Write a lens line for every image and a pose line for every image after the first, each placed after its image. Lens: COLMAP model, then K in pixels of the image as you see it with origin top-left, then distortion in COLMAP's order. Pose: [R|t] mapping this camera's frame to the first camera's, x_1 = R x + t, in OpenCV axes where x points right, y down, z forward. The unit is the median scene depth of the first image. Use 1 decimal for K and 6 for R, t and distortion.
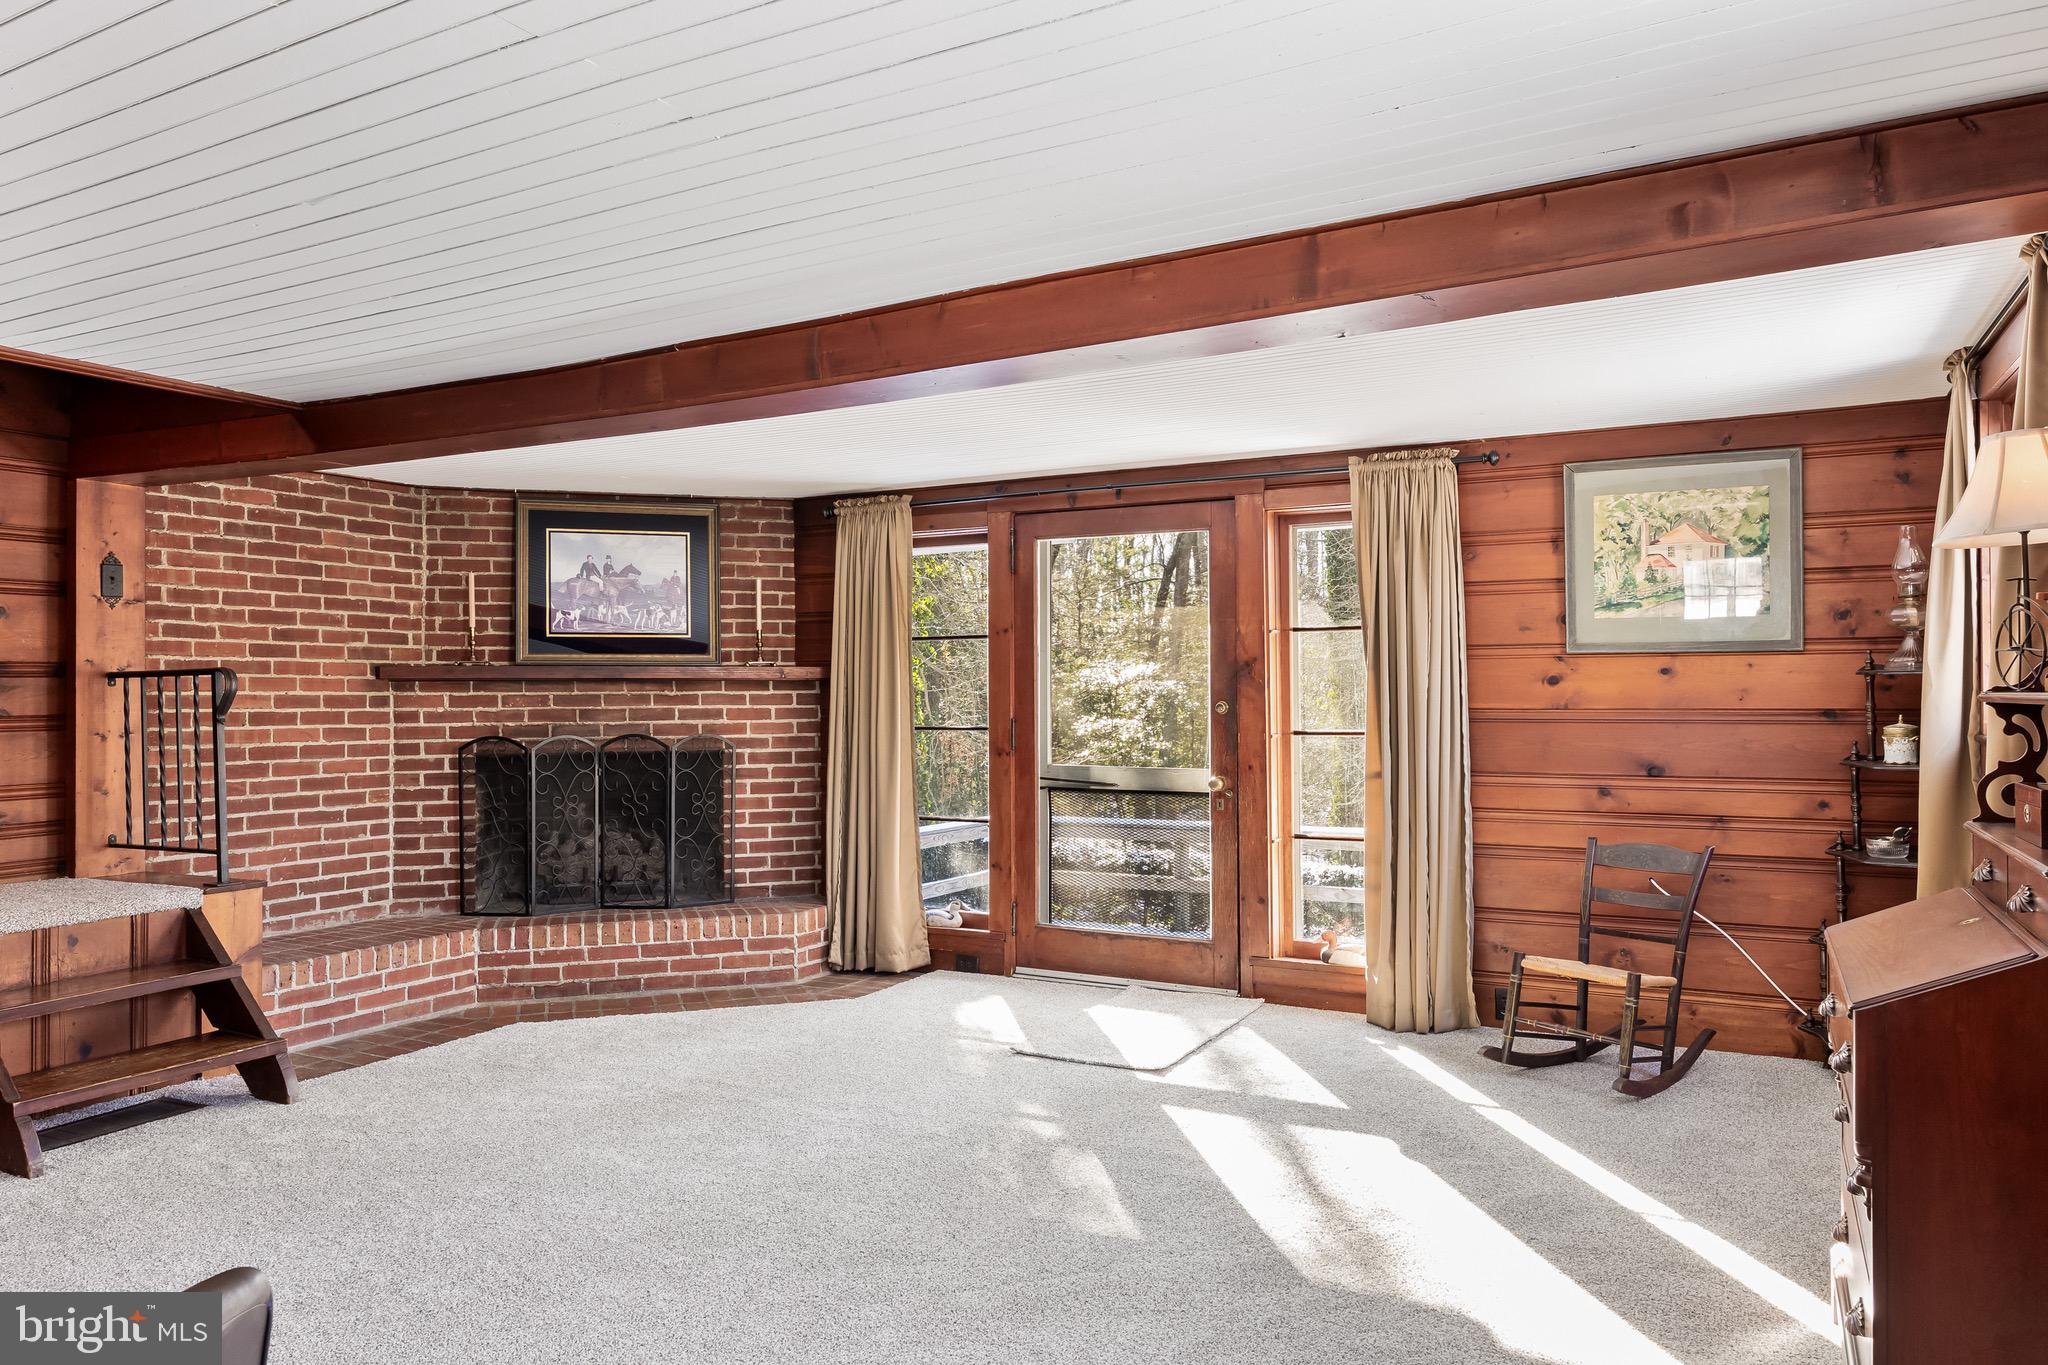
lens RADIAL K [[1426.2, 0, 1026.1], [0, 1426.2, 686.2], [0, 0, 1]] dist [0.003919, 0.004416]
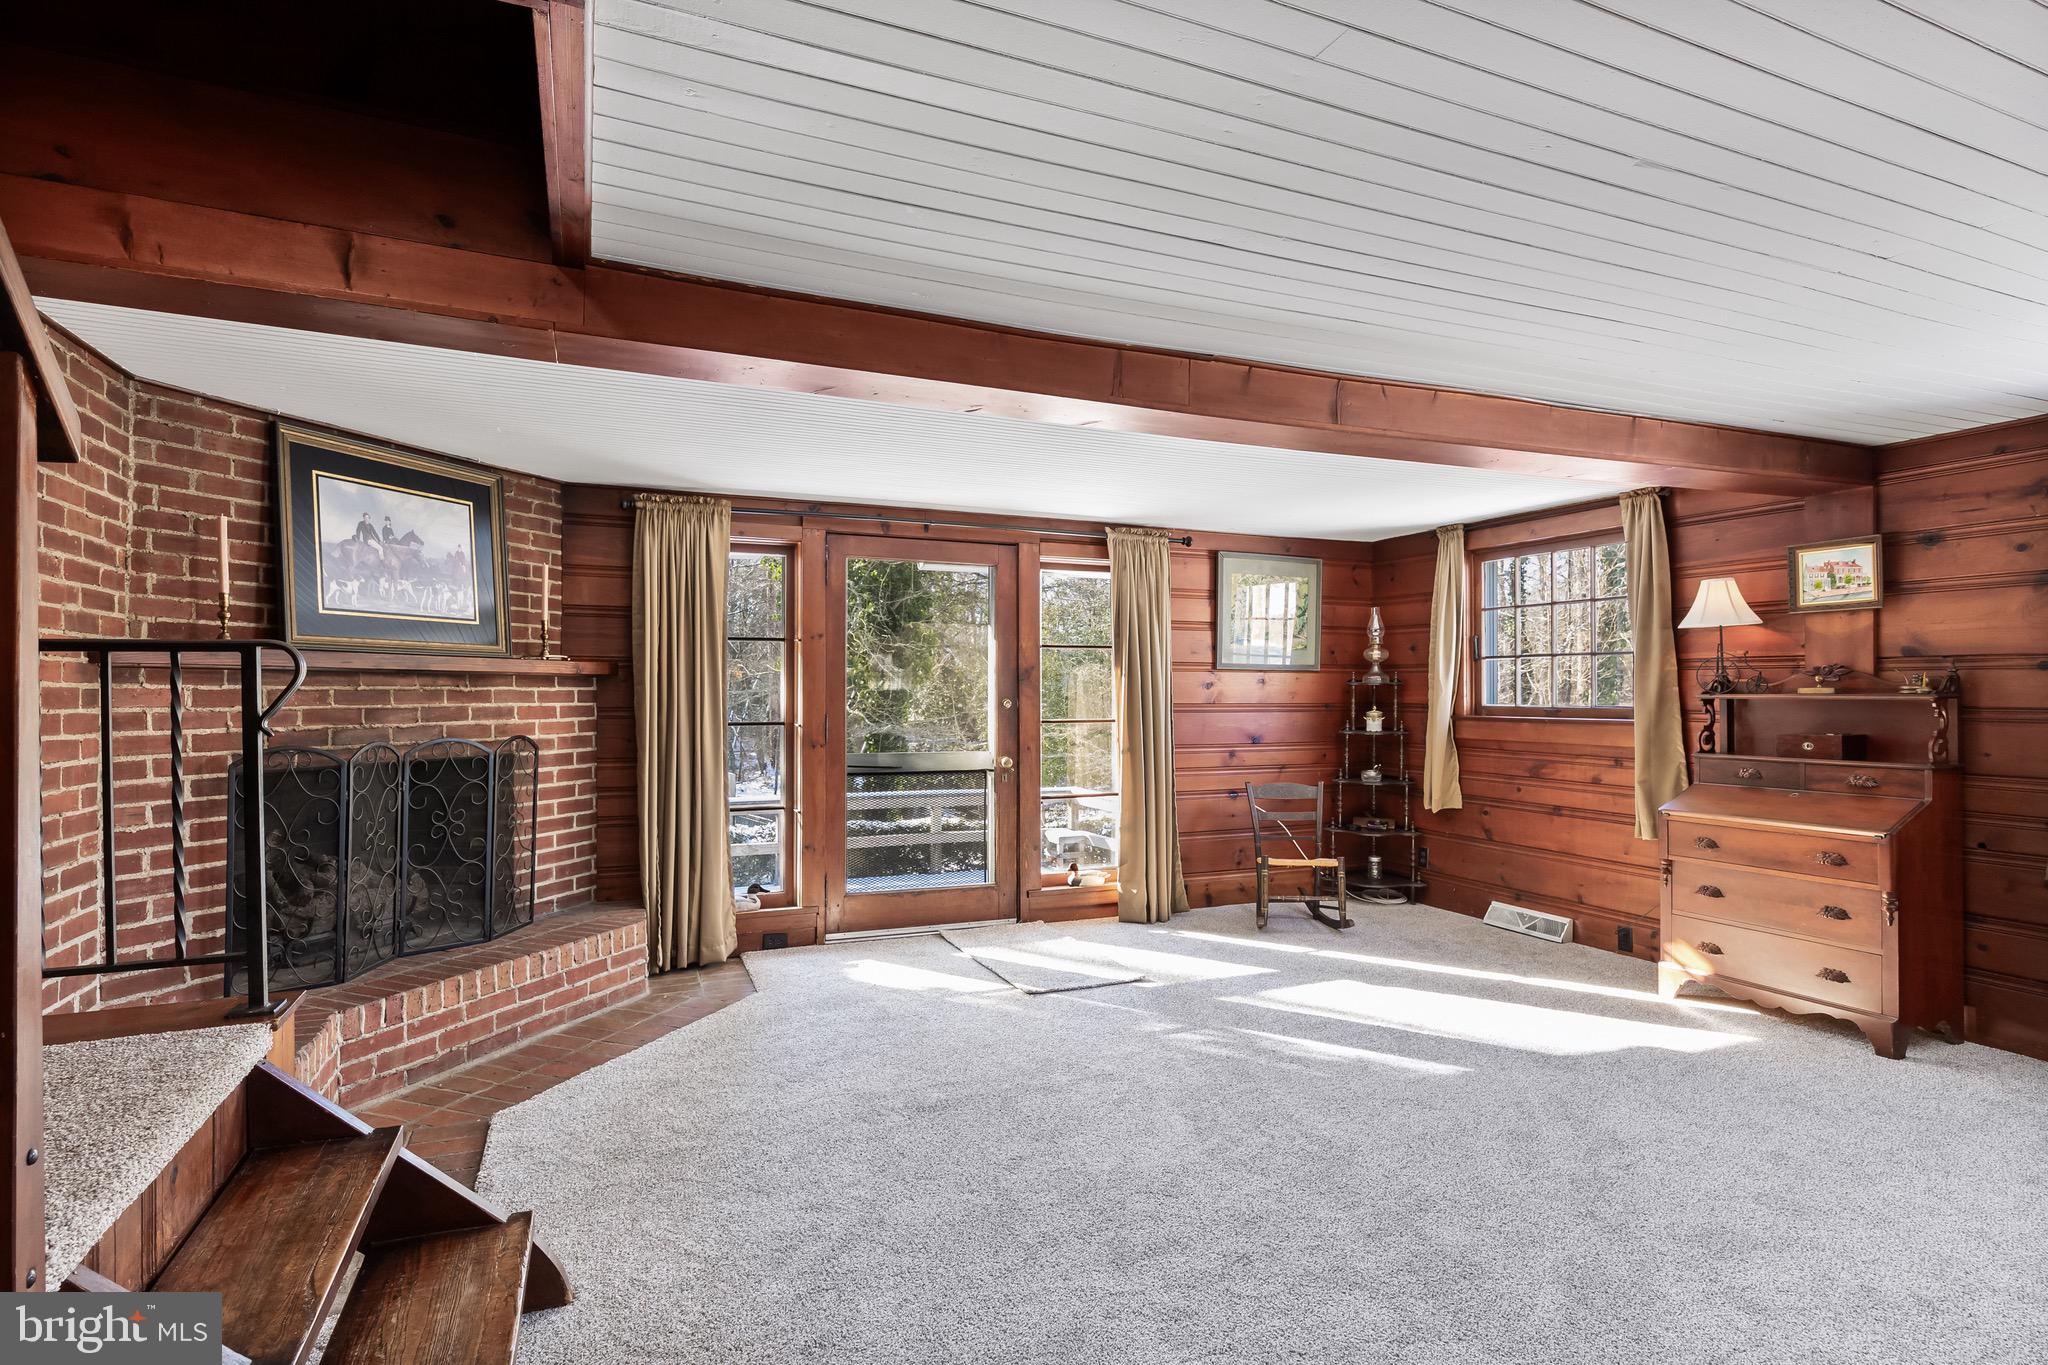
lens RADIAL K [[1008.2, 0, 1021.5], [0, 1008.2, 686.4], [0, 0, 1]] dist [-0.006533, 0.000491]
pose [[0.622283, 0.010435, 0.782723, -0.525463], [-0.008190, 0.999943, -0.006820, 0.004951], [-0.782750, -0.002167, 0.622333, 0.377889]]
